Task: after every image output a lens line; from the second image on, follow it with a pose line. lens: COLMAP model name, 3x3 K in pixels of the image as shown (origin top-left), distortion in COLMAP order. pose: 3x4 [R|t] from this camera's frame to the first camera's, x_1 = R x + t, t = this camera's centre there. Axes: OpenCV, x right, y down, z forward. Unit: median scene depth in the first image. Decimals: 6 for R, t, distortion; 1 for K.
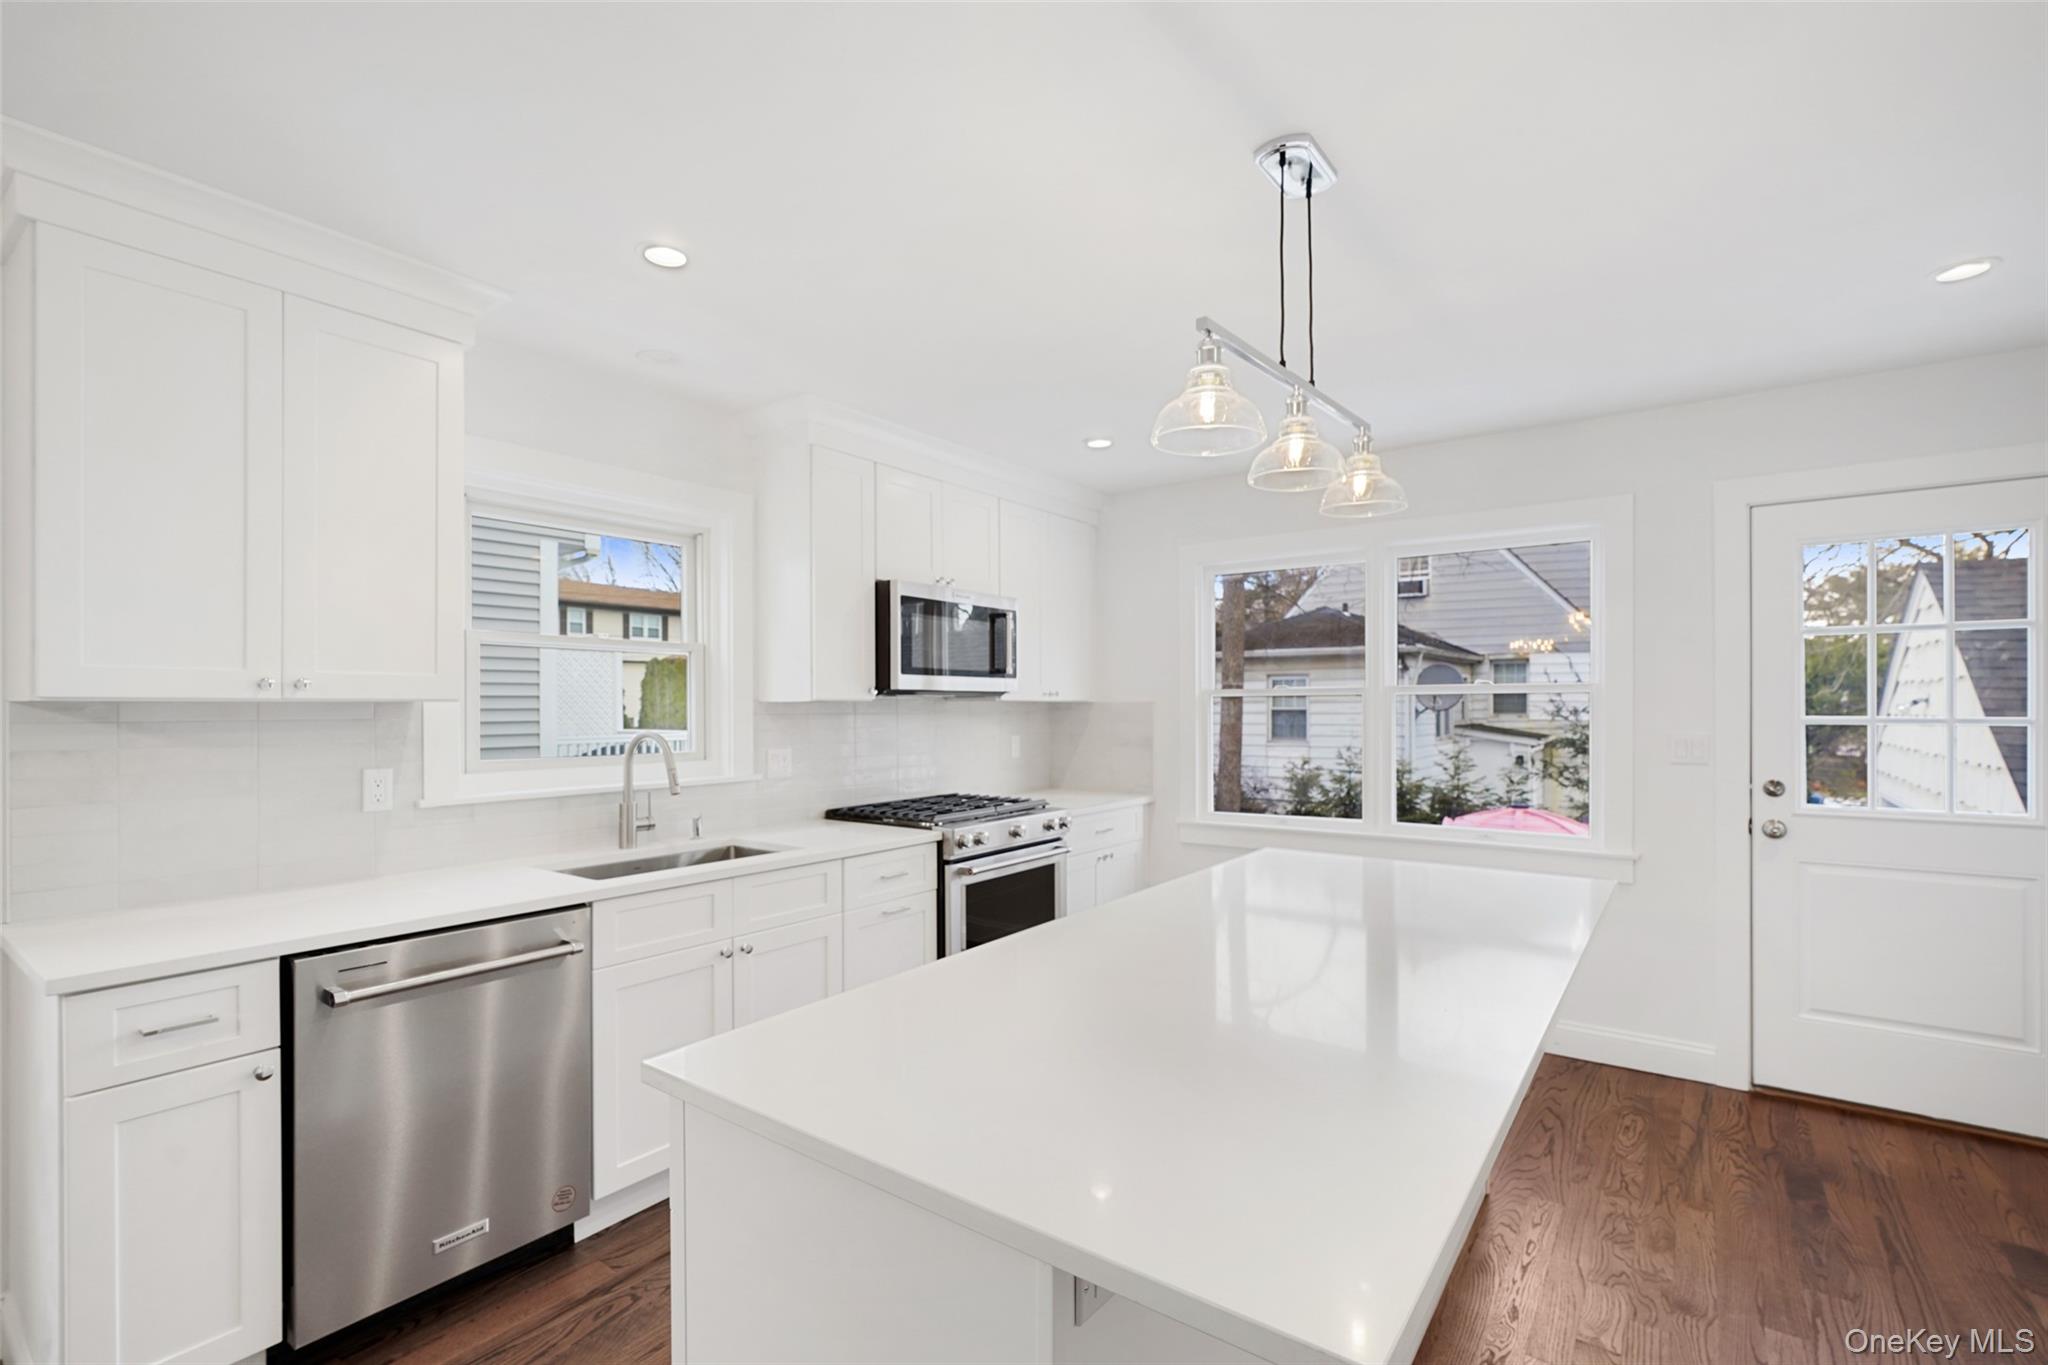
lens RADIAL K [[898.1, 0, 992.1], [0, 898.1, 688.8], [0, 0, 1]] dist [0.001548, 0.000270]
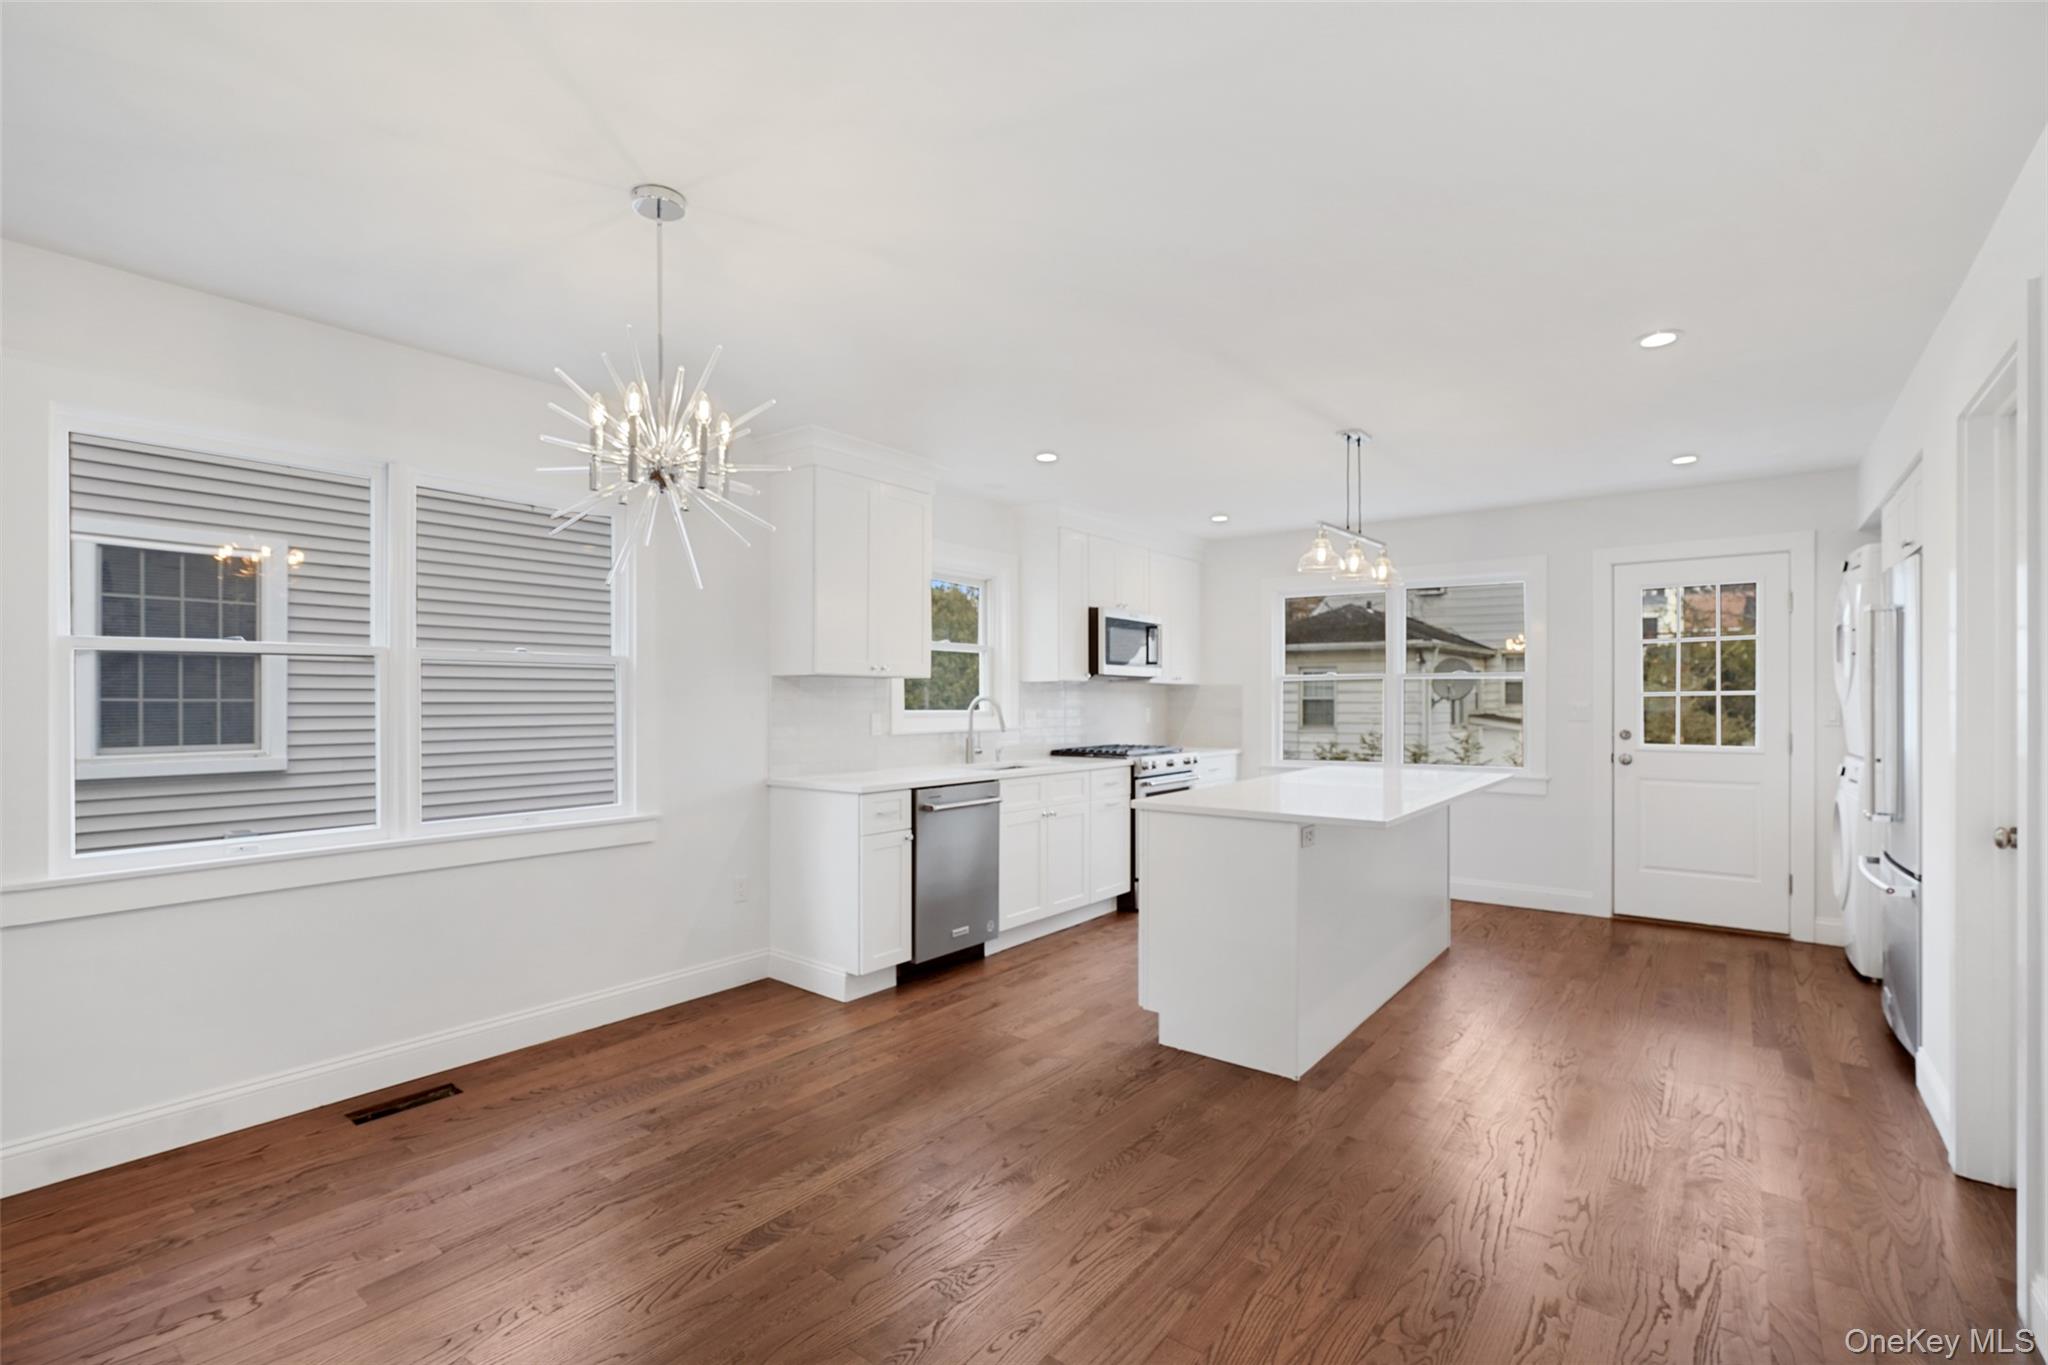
lens RADIAL K [[941.9, 0, 1043.3], [0, 941.9, 691.7], [0, 0, 1]] dist [-0.000394, -0.000032]
pose [[0.999054, 0.000727, 0.043473, -0.283428], [-0.001174, 0.999947, 0.010237, 0.014626], [-0.043463, -0.010279, 0.999002, -0.693037]]
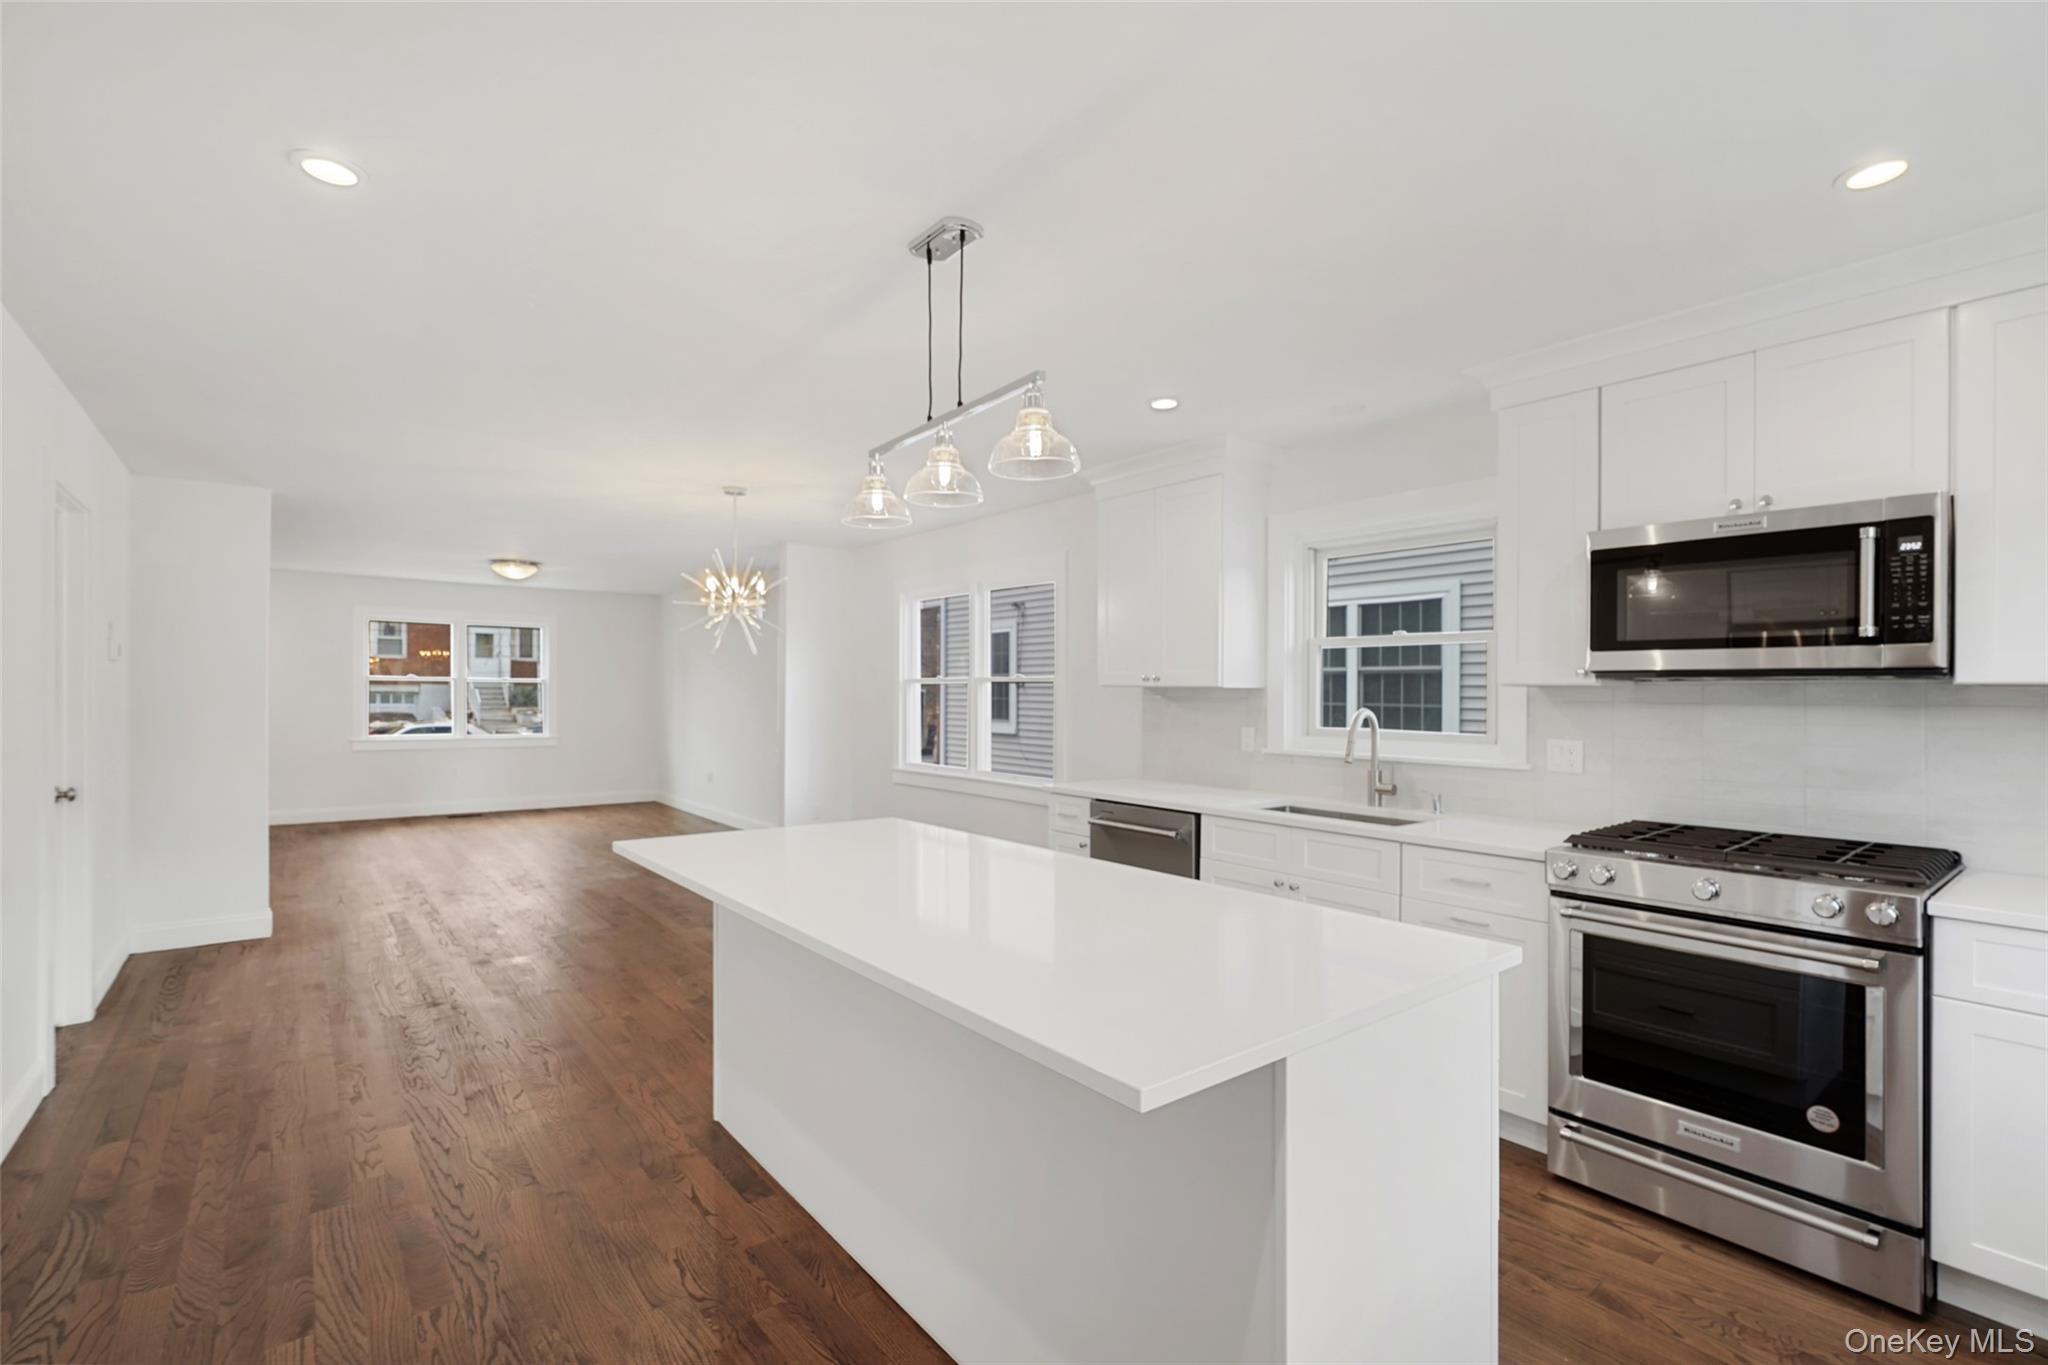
lens RADIAL K [[941.9, 0, 1043.3], [0, 941.9, 691.7], [0, 0, 1]] dist [-0.000394, -0.000032]
pose [[-0.220209, -0.003685, -0.975446, 0.775028], [0.003383, 0.999984, -0.004541, 0.020385], [0.975447, -0.004300, -0.220193, 0.691947]]
